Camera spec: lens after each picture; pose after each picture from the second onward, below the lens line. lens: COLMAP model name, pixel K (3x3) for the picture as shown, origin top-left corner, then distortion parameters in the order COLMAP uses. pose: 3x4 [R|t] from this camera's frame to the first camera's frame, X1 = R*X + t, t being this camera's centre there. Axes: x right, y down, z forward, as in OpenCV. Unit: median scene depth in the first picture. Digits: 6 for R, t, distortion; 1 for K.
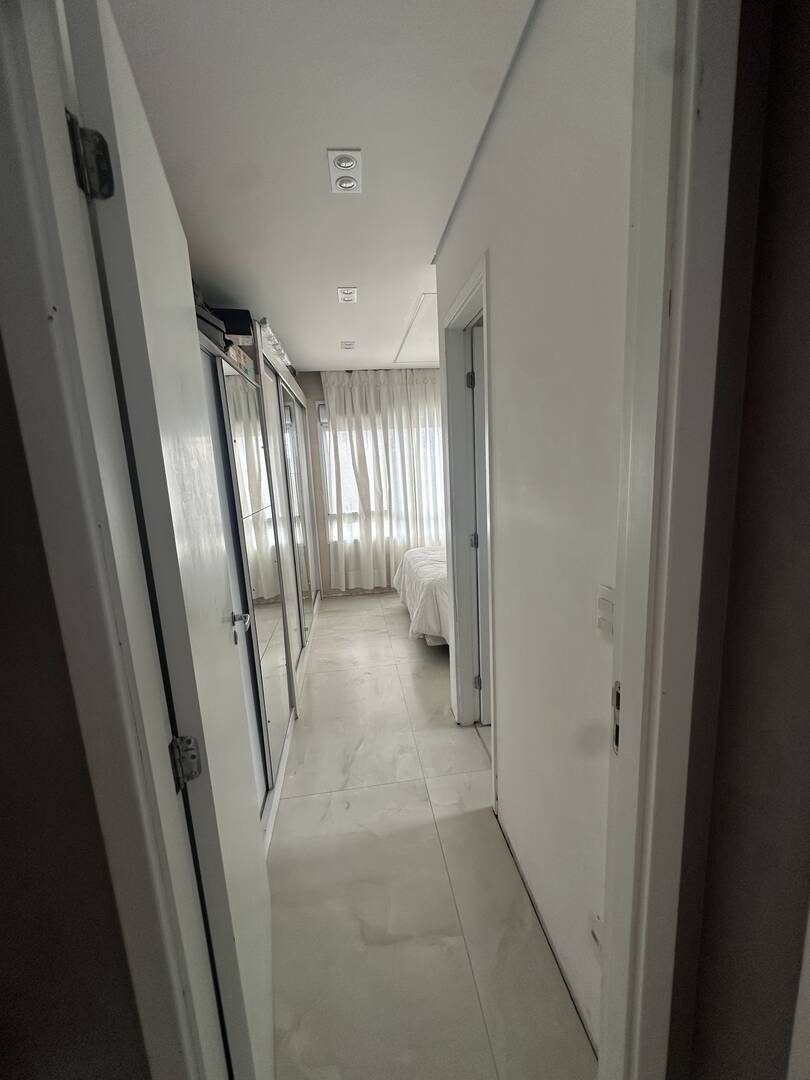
lens RADIAL K [[430.5, 0, 403.5], [0, 430.5, 544.6], [0, 0, 1]] dist [-0.003926, 0.000926]
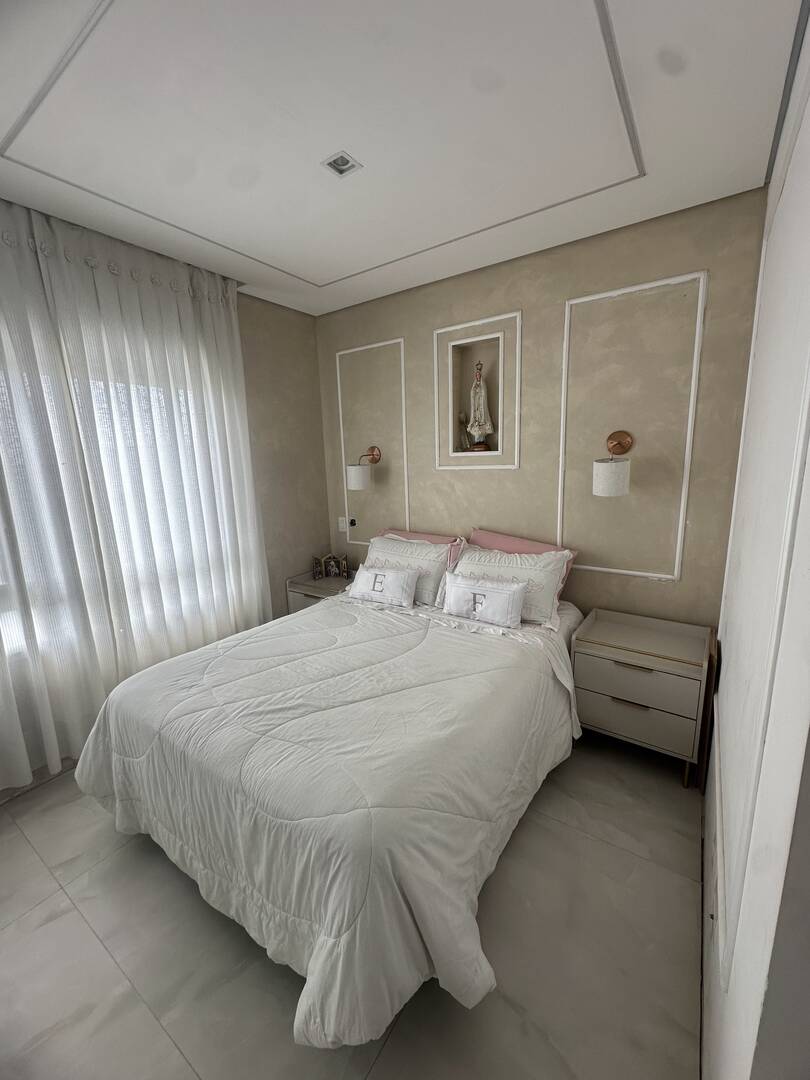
lens RADIAL K [[430.5, 0, 405.8], [0, 430.5, 539.7], [0, 0, 1]] dist [-0.003926, 0.000926]
pose [[0.664507, -0.115979, 0.738227, -0.083388], [0.136946, 0.990053, 0.032272, -0.089348], [-0.734626, 0.079652, 0.673780, 0.523663]]
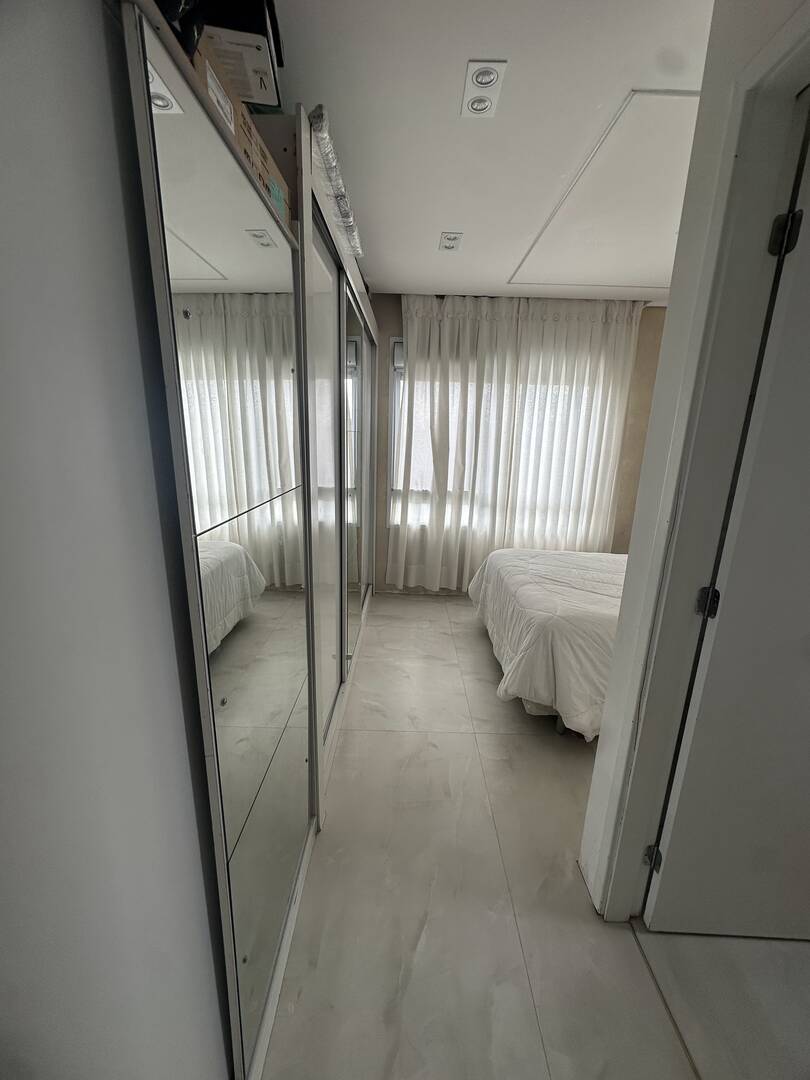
lens RADIAL K [[430.5, 0, 404.4], [0, 430.5, 540.5], [0, 0, 1]] dist [-0.003926, 0.000926]
pose [[0.987614, 0.108380, -0.113454, -0.057816], [-0.101060, 0.992526, 0.068407, -0.036978], [0.120020, -0.056094, 0.991185, 0.244134]]
